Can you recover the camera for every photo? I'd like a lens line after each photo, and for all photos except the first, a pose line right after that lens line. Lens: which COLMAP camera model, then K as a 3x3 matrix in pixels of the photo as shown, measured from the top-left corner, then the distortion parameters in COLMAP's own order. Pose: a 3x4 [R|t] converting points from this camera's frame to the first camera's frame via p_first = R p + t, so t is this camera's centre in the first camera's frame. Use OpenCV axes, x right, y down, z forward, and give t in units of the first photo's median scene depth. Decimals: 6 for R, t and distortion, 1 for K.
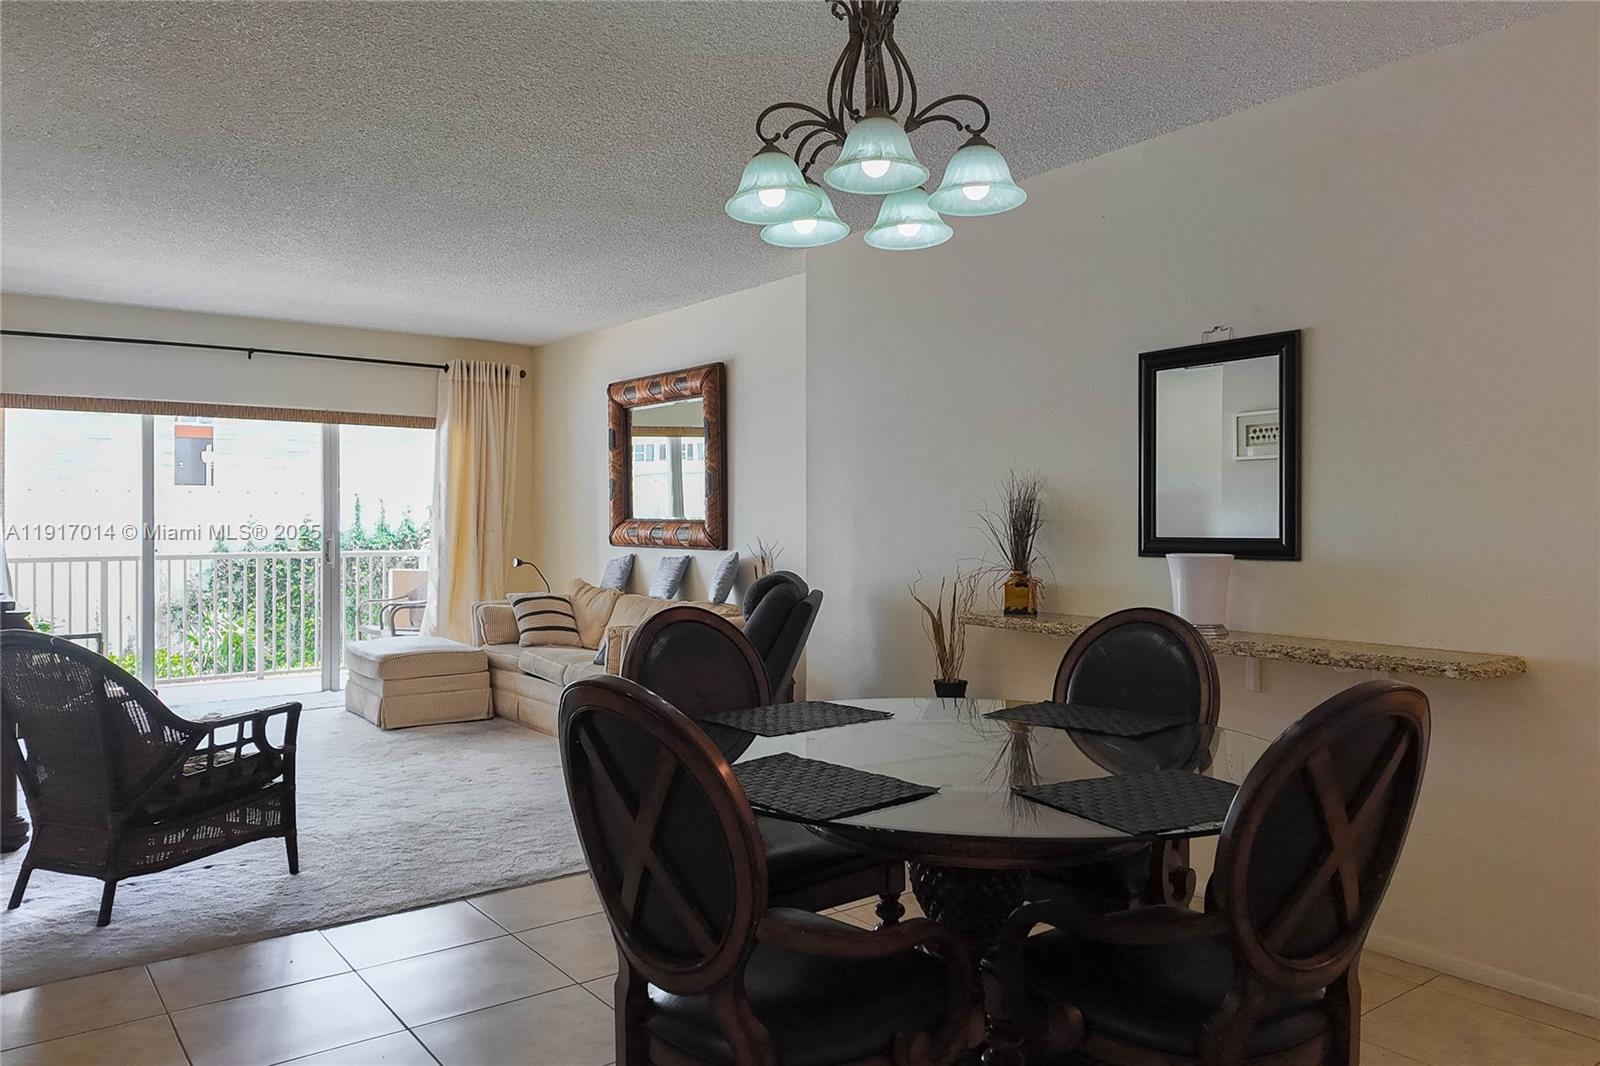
lens RADIAL K [[1128.8, 0, 795.3], [0, 1128.8, 527.3], [0, 0, 1]] dist [0.128354, -0.195622]
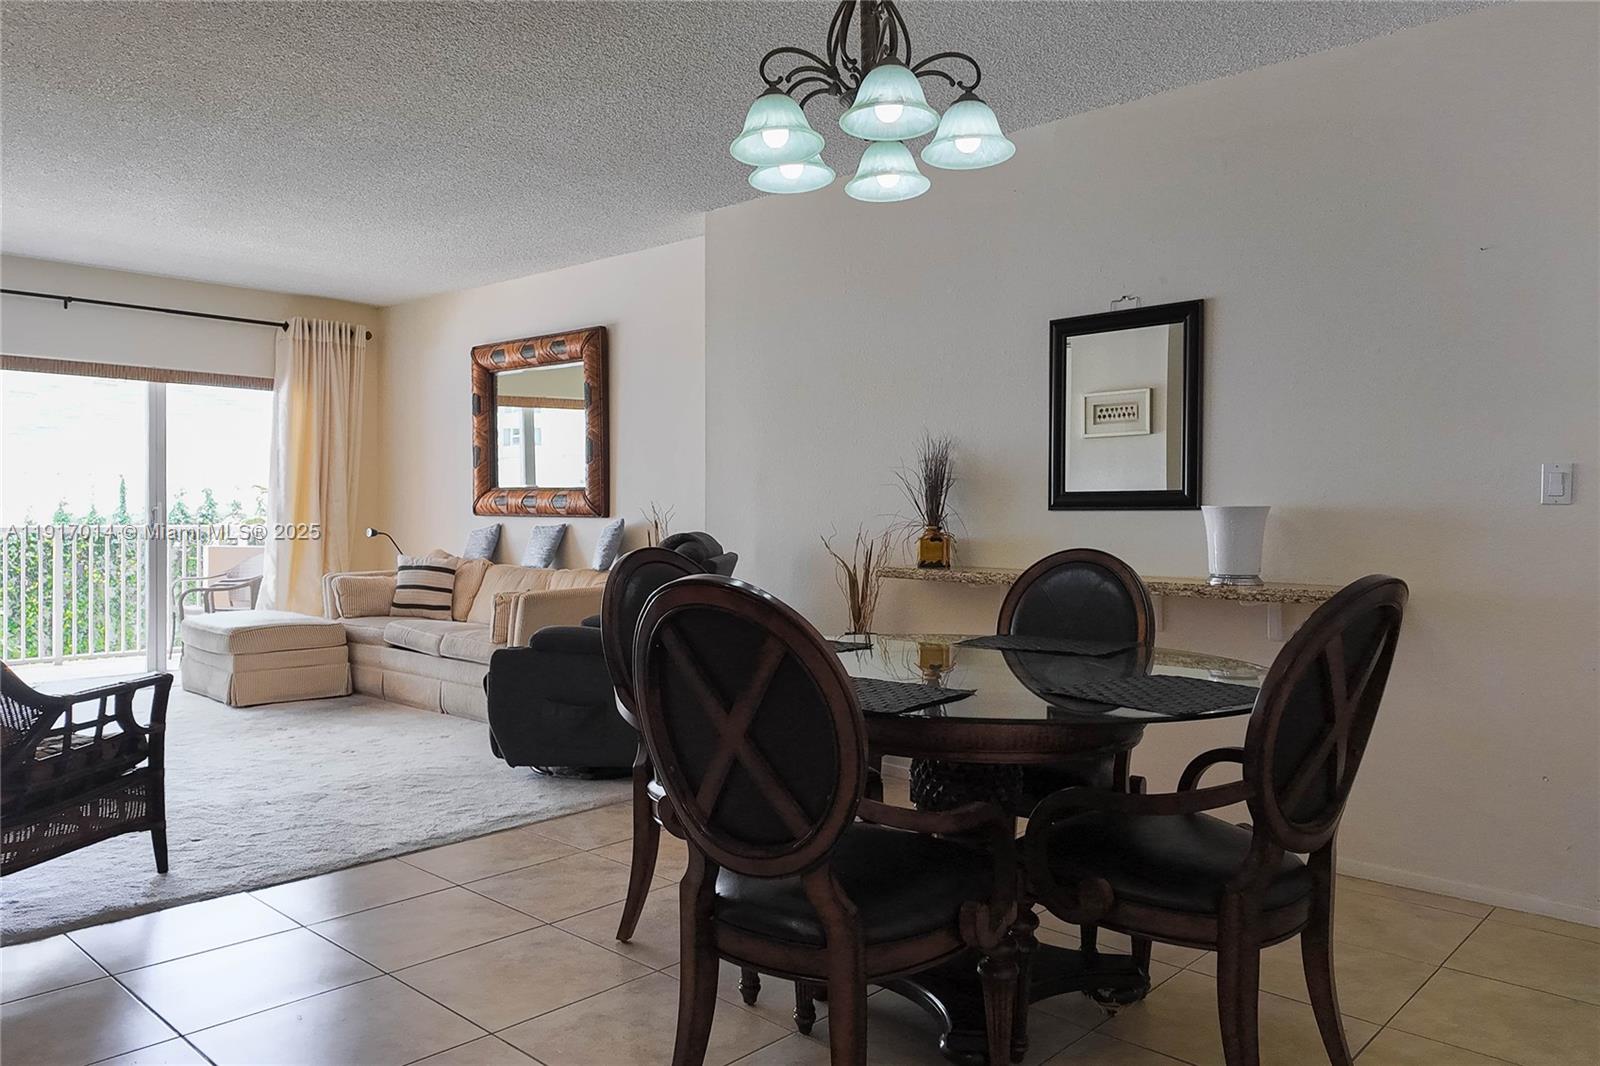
lens RADIAL K [[1139.3, 0, 802.7], [0, 1139.3, 525.9], [0, 0, 1]] dist [0.120470, -0.176409]
pose [[0.984874, 0.002833, 0.173248, -0.065855], [-0.004102, 0.999967, 0.006967, 0.019647], [-0.173223, -0.007572, 0.984854, -0.011322]]
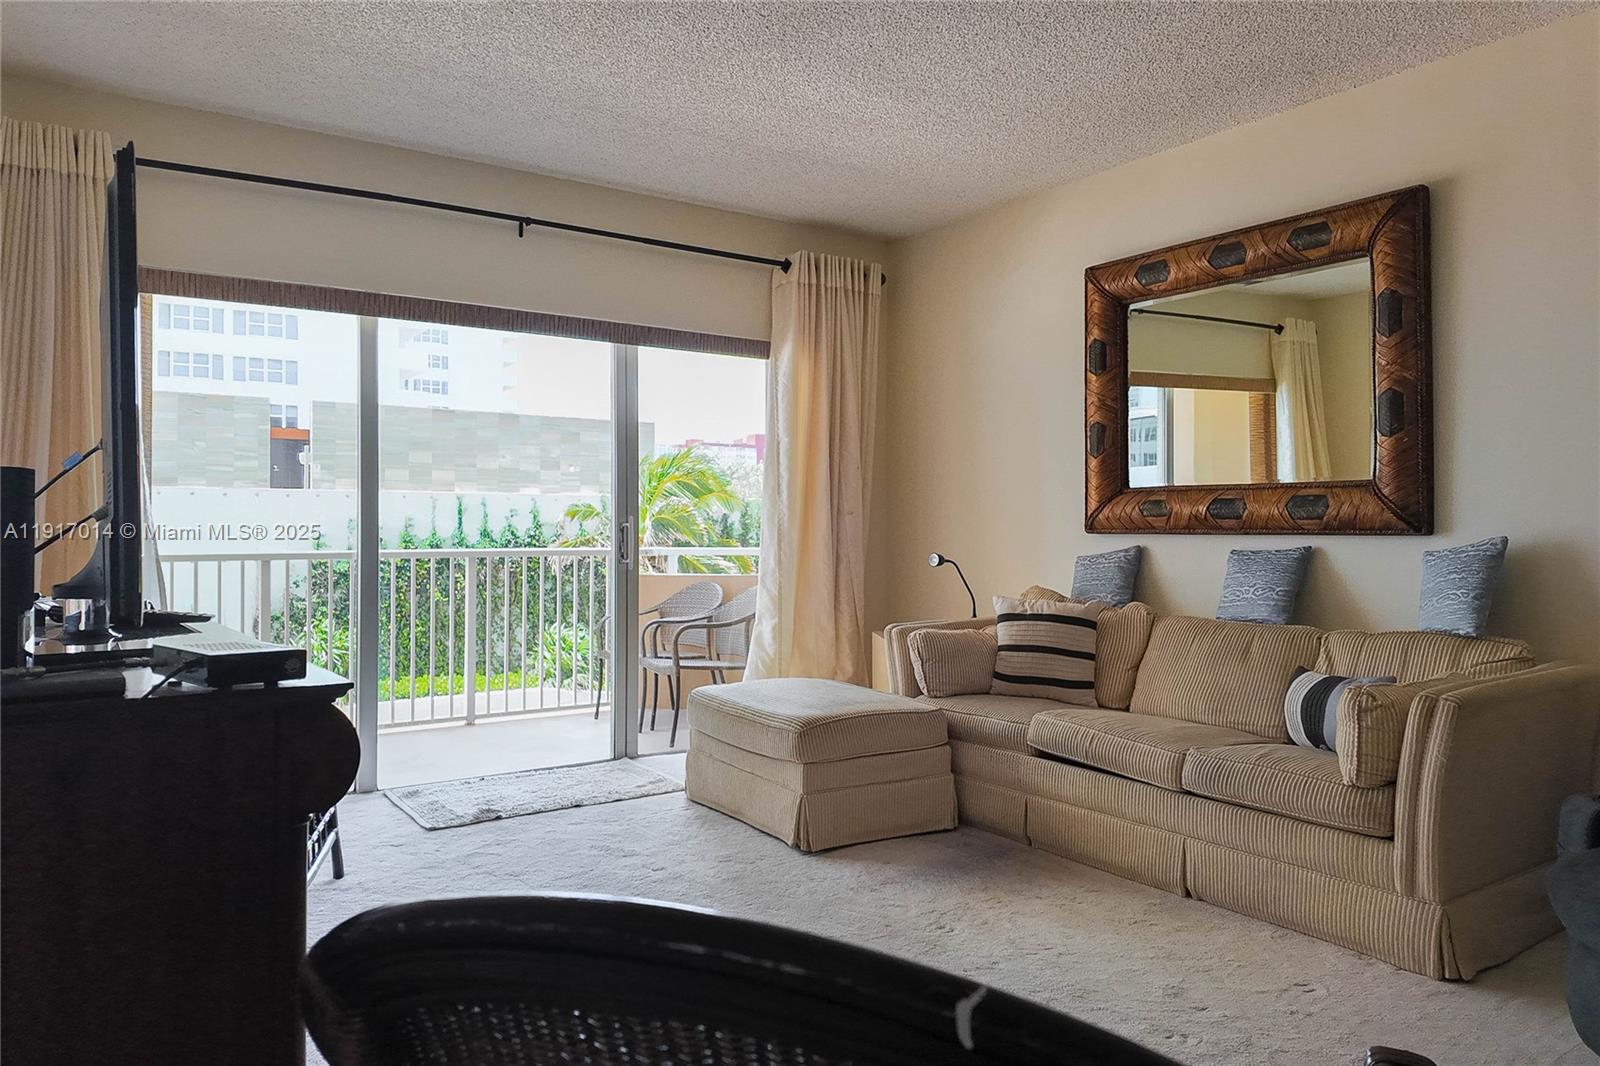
lens RADIAL K [[1139.3, 0, 802.7], [0, 1139.3, 525.9], [0, 0, 1]] dist [0.120470, -0.176409]
pose [[0.998715, -0.000301, -0.050686, -0.327732], [-0.000167, 0.999957, -0.009231, 0.020783], [0.050686, 0.009227, 0.998672, 0.428885]]
